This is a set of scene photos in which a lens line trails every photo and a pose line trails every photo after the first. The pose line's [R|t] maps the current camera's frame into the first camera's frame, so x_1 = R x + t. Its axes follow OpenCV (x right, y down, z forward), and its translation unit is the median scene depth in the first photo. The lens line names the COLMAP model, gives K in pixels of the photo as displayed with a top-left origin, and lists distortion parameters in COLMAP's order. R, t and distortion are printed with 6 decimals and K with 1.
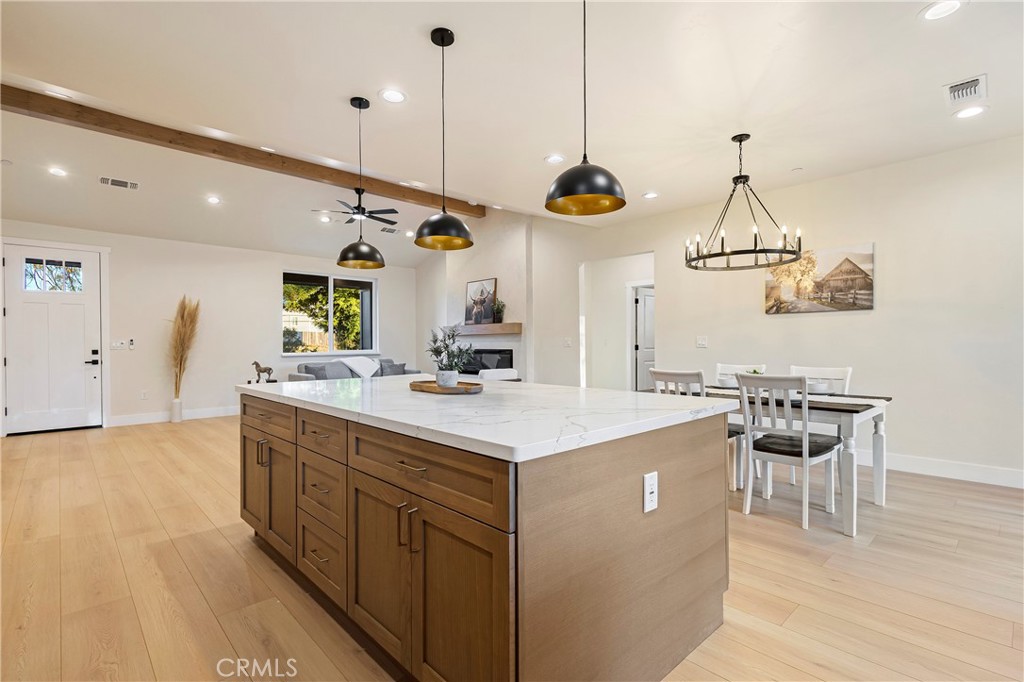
lens RADIAL K [[473.6, 0, 521.1], [0, 473.6, 344.6], [0, 0, 1]] dist [-0.000617, -0.000665]
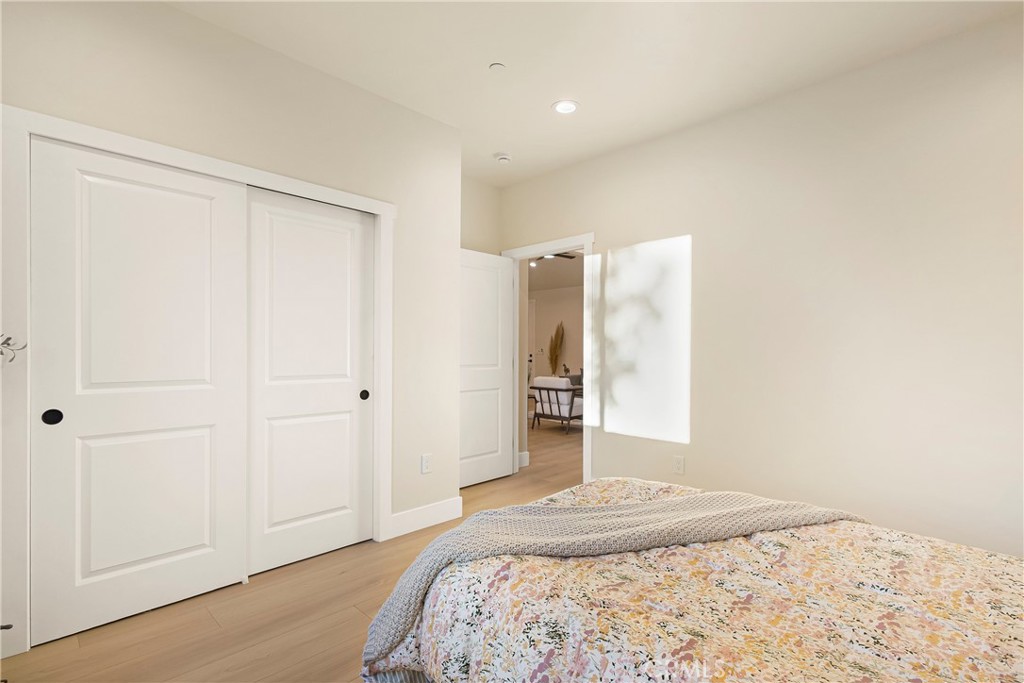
lens RADIAL K [[473.6, 0, 514.6], [0, 473.6, 347.0], [0, 0, 1]] dist [-0.000617, -0.000665]
pose [[0.009922, -0.002242, -0.999948, 1.325718], [-0.005119, 0.999984, -0.002293, -0.018525], [0.999938, 0.005141, 0.009910, 1.209786]]
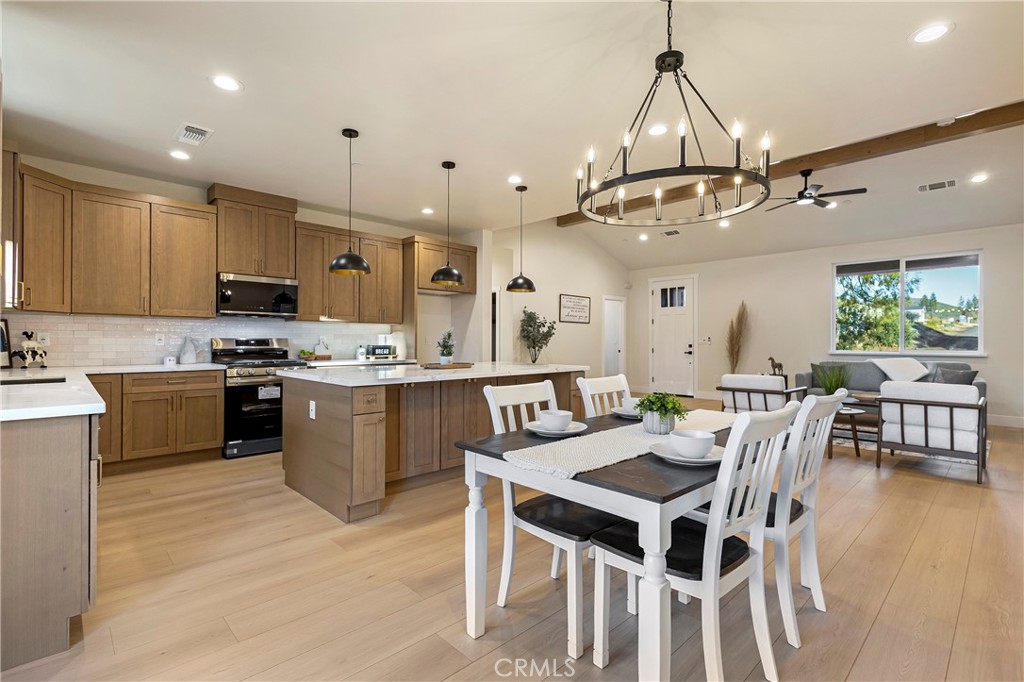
lens RADIAL K [[473.6, 0, 513.3], [0, 473.6, 340.2], [0, 0, 1]] dist [-0.000617, -0.000665]
pose [[-0.009331, 0.003870, -0.999949, 0.772021], [-0.006337, 0.999972, 0.003929, -0.005792], [0.999936, 0.006374, -0.009306, 0.608619]]
